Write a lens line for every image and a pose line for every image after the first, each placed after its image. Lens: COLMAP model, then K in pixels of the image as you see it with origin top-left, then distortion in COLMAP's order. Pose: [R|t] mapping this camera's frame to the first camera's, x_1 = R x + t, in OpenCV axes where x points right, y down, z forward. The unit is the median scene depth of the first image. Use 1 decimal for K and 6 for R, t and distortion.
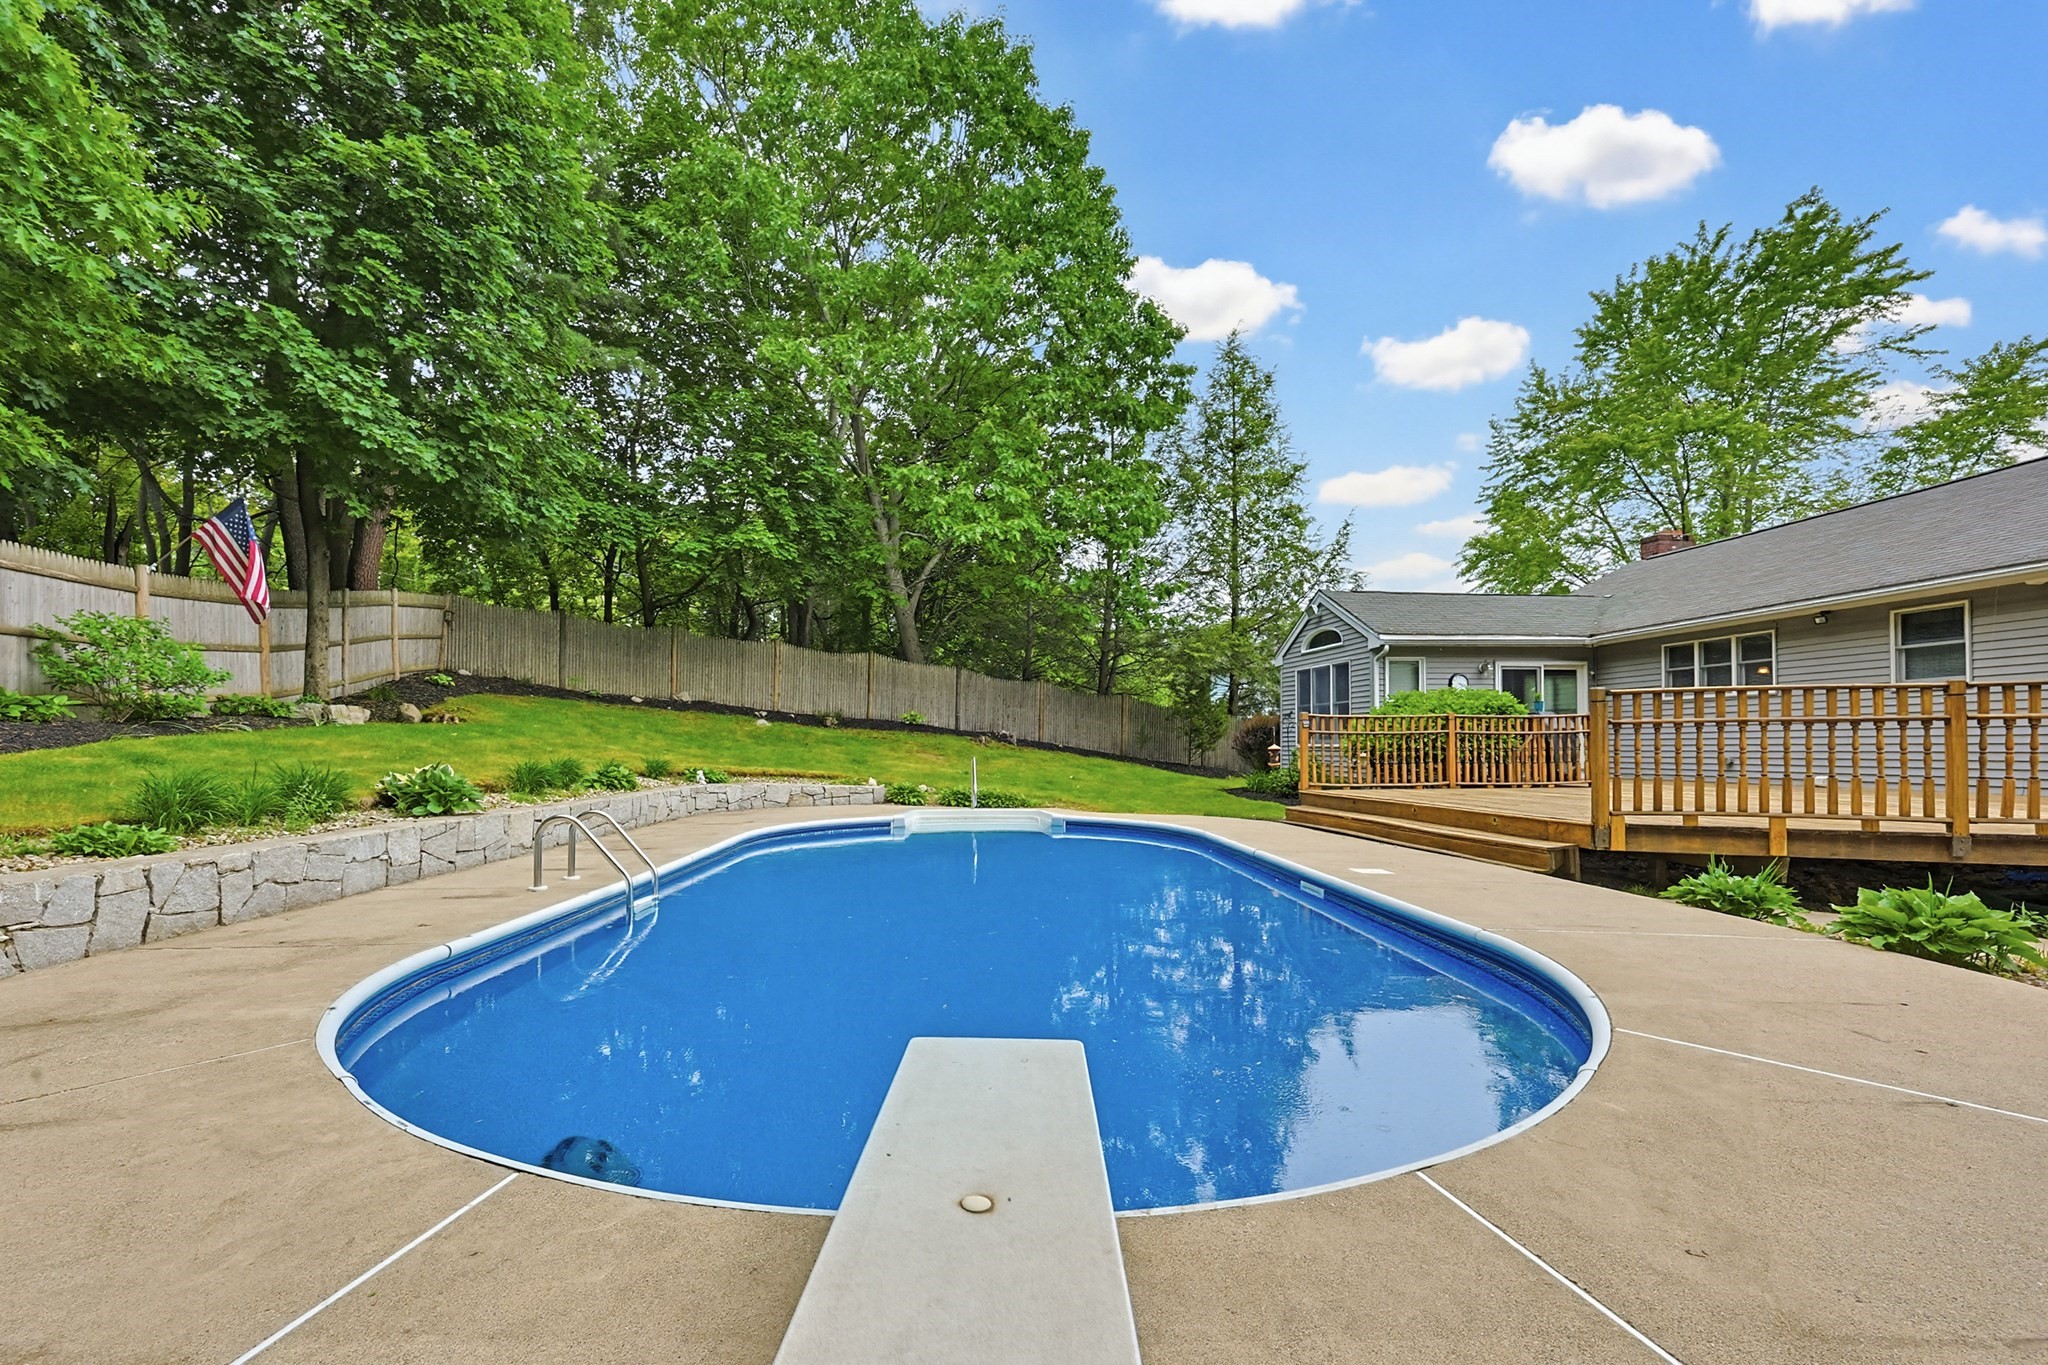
lens RADIAL K [[886.0, 0, 964.3], [0, 886.0, 731.9], [0, 0, 1]] dist [0.001256, 0.001145]
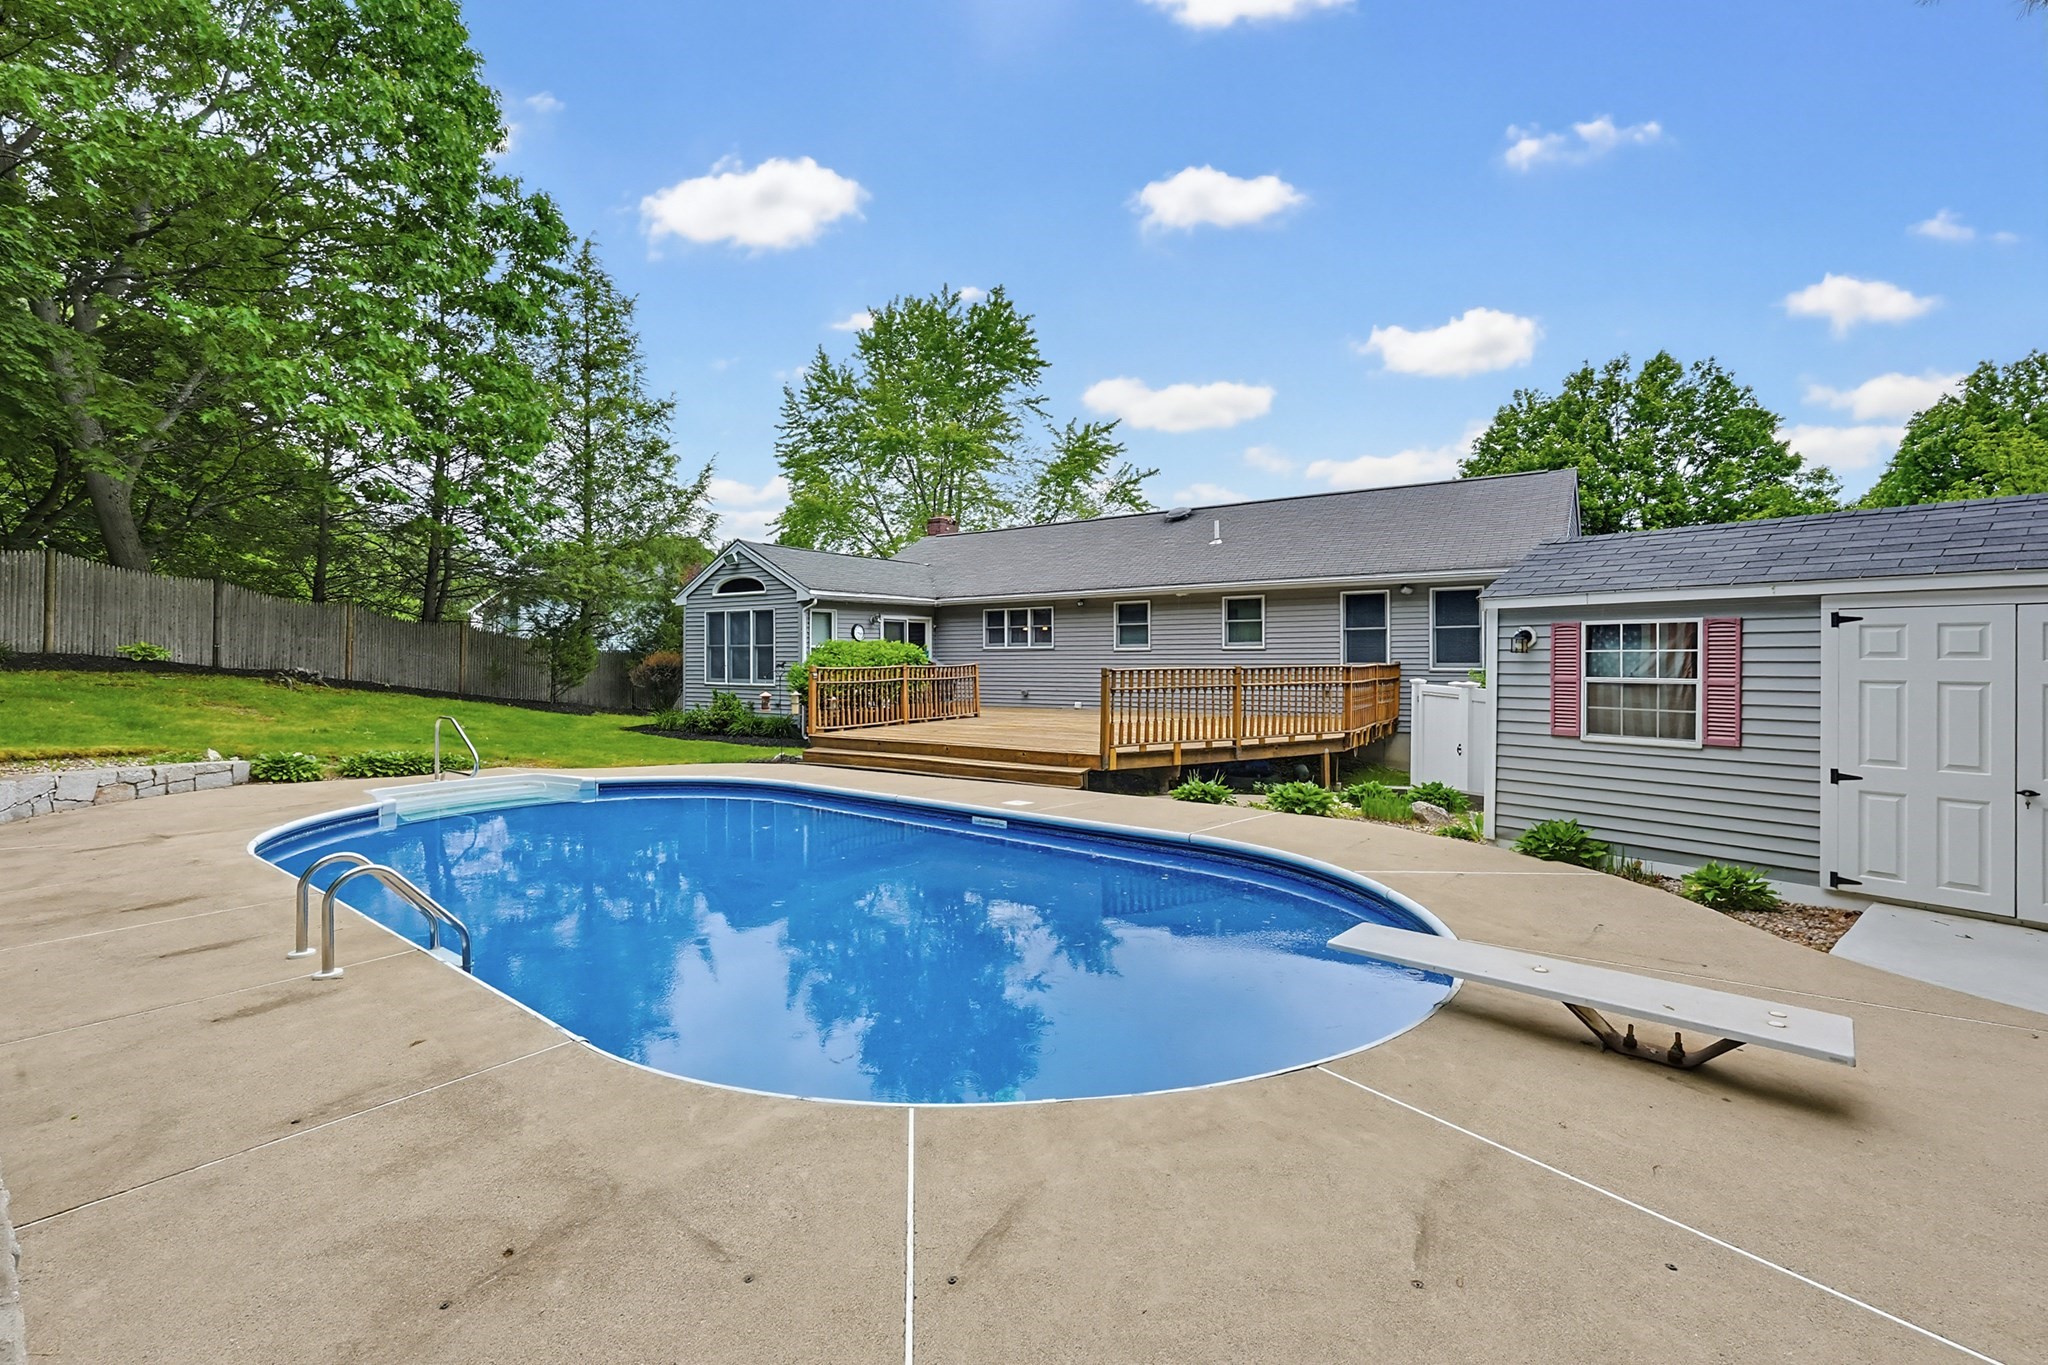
lens RADIAL K [[886.0, 0, 1030.1], [0, 886.0, 671.1], [0, 0, 1]] dist [0.001256, 0.001145]
pose [[0.649788, -0.012222, 0.760017, -0.176197], [-0.005111, 0.999778, 0.020447, -0.023395], [-0.760098, -0.017170, 0.649581, 0.028081]]
